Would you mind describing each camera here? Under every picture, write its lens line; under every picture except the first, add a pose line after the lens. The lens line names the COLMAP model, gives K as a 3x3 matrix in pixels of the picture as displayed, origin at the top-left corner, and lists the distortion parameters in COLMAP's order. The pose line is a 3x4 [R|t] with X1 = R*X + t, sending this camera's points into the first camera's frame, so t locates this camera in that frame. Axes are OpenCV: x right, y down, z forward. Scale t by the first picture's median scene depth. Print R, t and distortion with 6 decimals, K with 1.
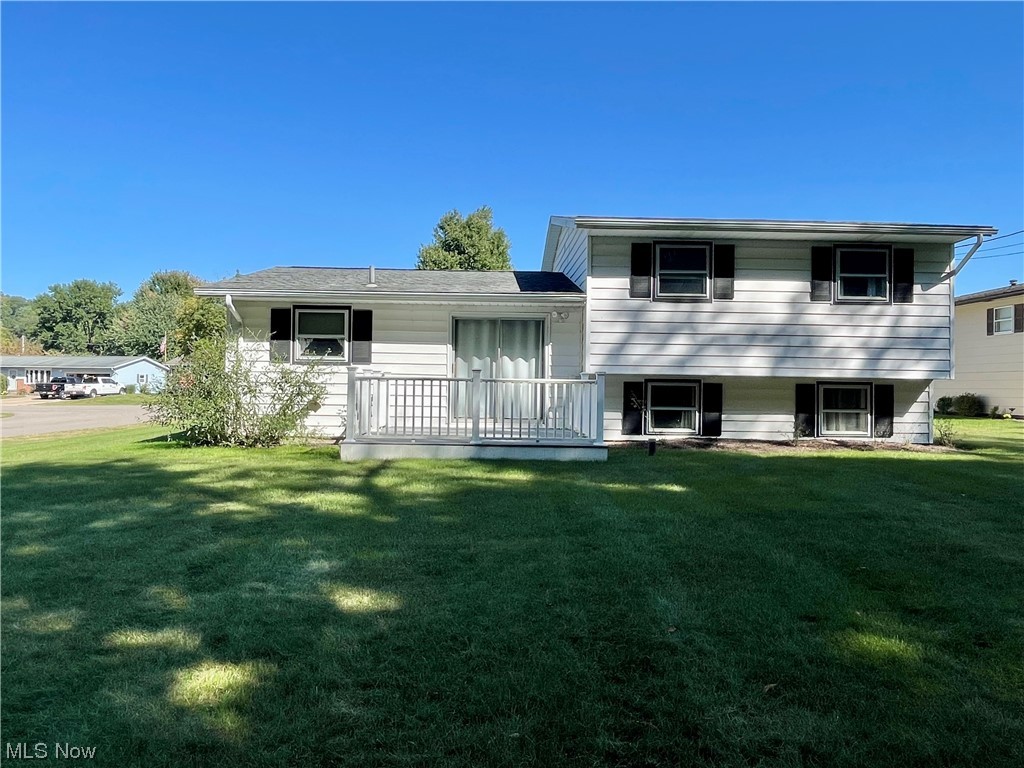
lens RADIAL K [[693.7, 0, 510.7], [0, 693.7, 380.5], [0, 0, 1]] dist [-0.012087, -0.001372]
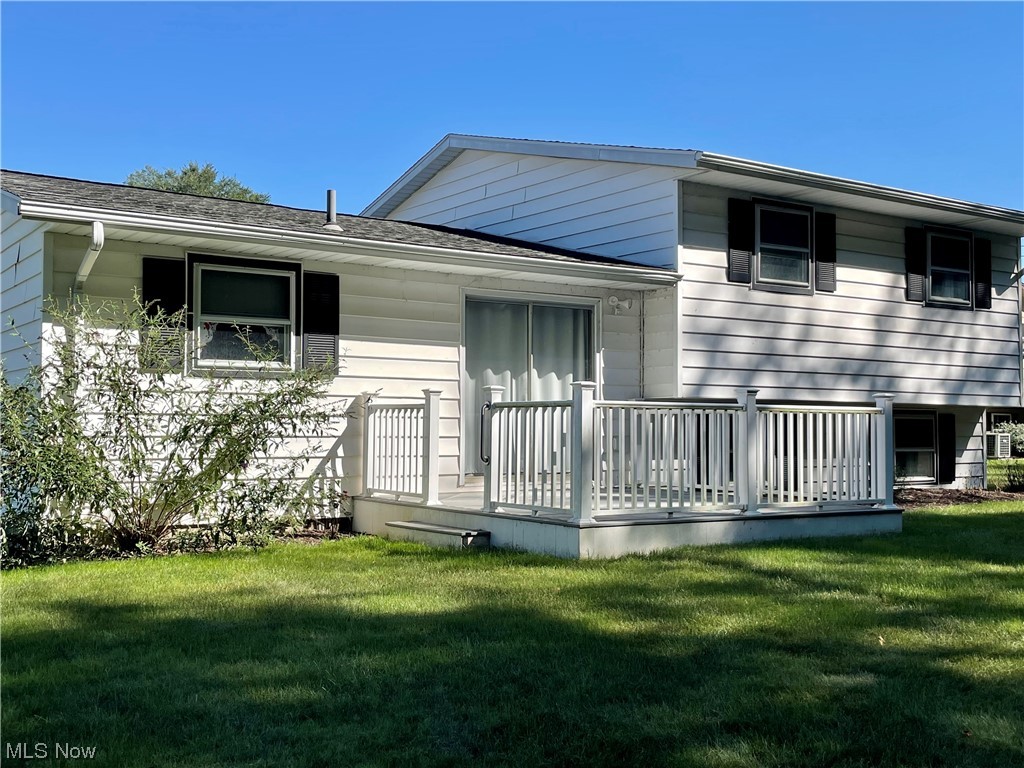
lens RADIAL K [[1128.1, 0, 511.2], [0, 1128.1, 387.4], [0, 0, 1]] dist [0.047804, 0.000000]
pose [[0.834187, 0.009205, 0.551404, -0.575477], [-0.000252, 0.999867, -0.016310, -0.003100], [-0.551481, 0.013467, 0.834079, 0.226641]]
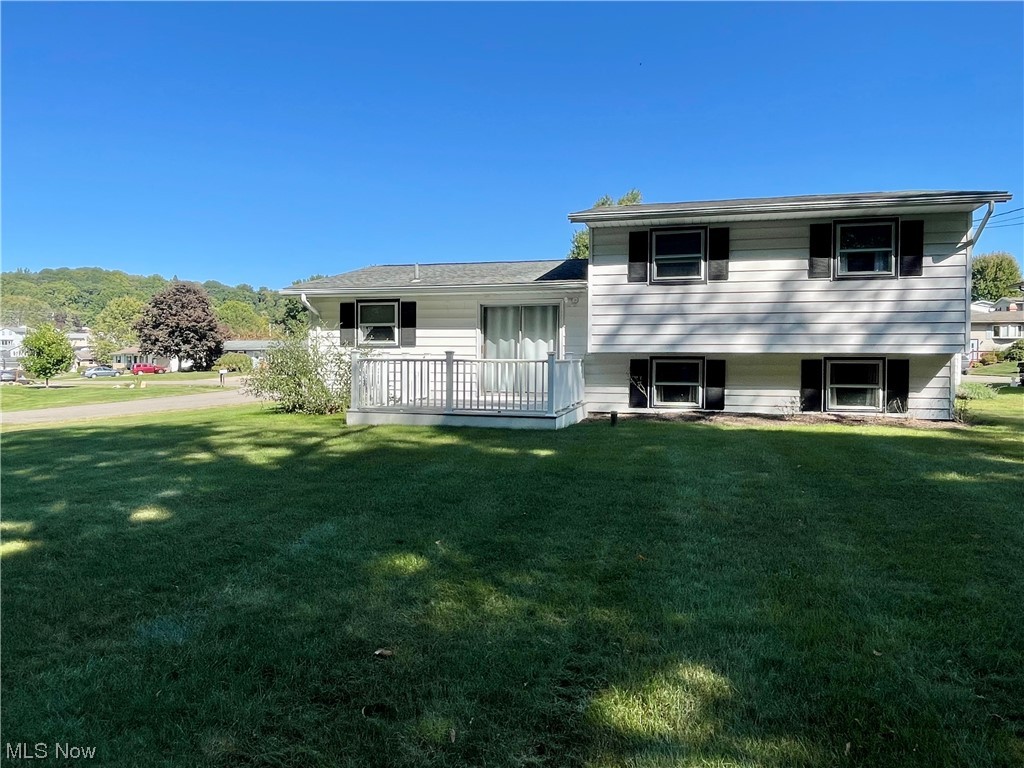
lens RADIAL K [[651.5, 0, 516.2], [0, 651.5, 380.0], [0, 0, 1]] dist [-0.010209, -0.000521]
pose [[0.963894, -0.001641, -0.266281, 0.272398], [0.011324, 0.999329, 0.034832, -0.003654], [0.266045, -0.036590, 0.963266, -0.040453]]
